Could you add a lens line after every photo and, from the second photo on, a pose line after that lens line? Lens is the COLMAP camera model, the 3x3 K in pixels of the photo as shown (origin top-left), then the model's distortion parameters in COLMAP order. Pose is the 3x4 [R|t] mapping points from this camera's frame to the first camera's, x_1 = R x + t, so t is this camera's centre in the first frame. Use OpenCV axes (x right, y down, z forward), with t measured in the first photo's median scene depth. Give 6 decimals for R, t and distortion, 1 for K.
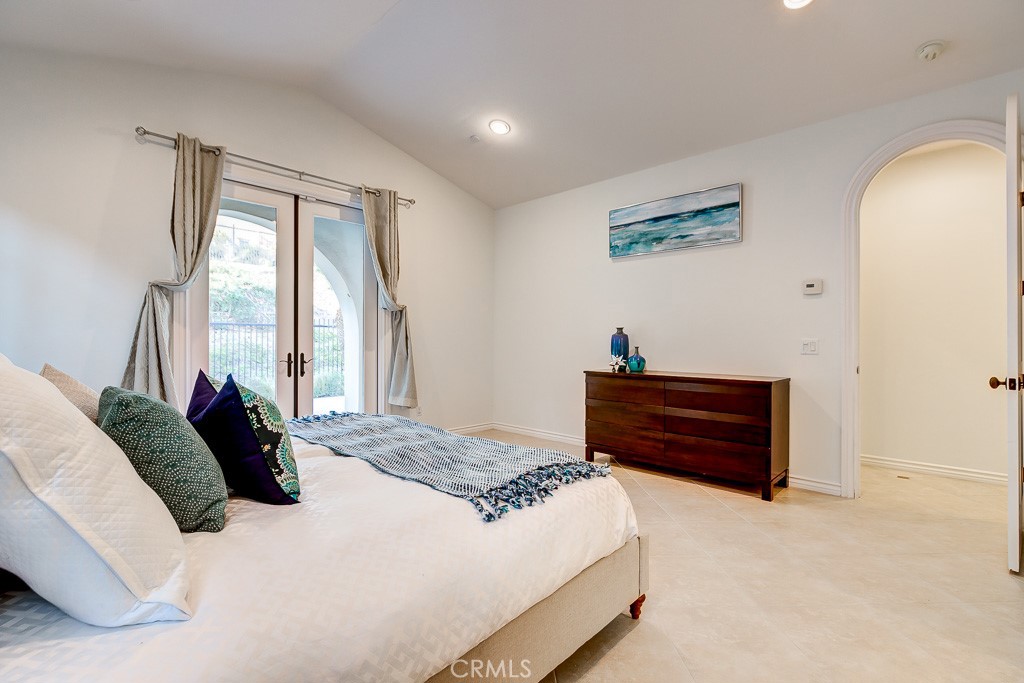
lens RADIAL K [[460.2, 0, 512.0], [0, 460.2, 341.5], [0, 0, 1]] dist [0.000879, -0.000762]
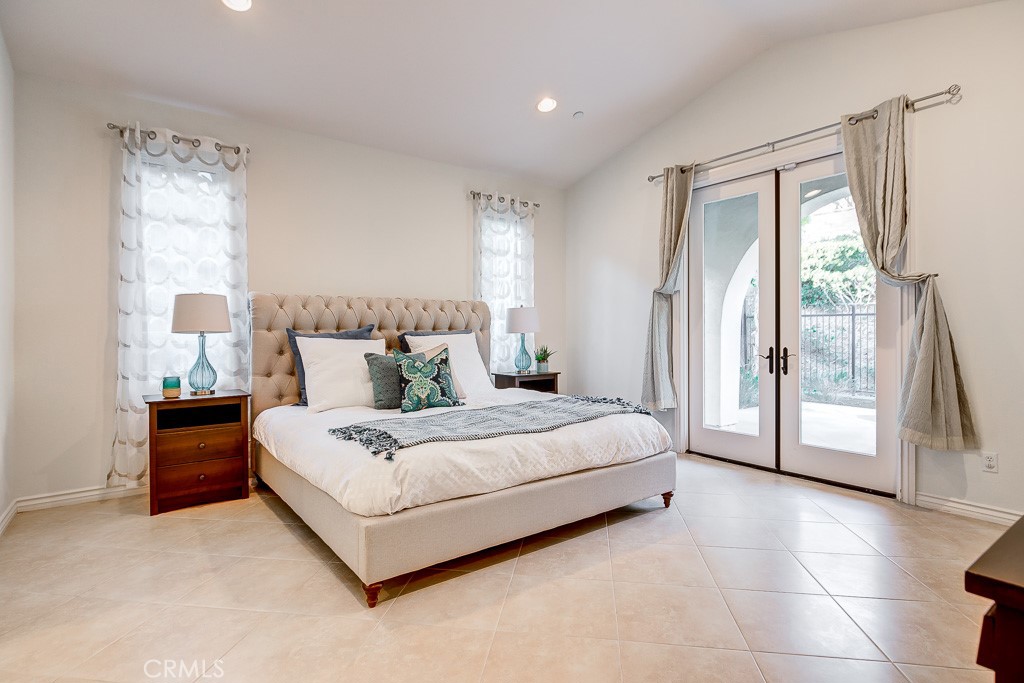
lens RADIAL K [[507.0, 0, 512.0], [0, 507.0, 341.5], [0, 0, 1]] dist [-0.001044, -0.000047]
pose [[-0.157171, 0.017600, -0.987415, 0.580257], [-0.001094, 0.999837, 0.017996, -0.003300], [0.987571, 0.003909, -0.157126, 0.653083]]
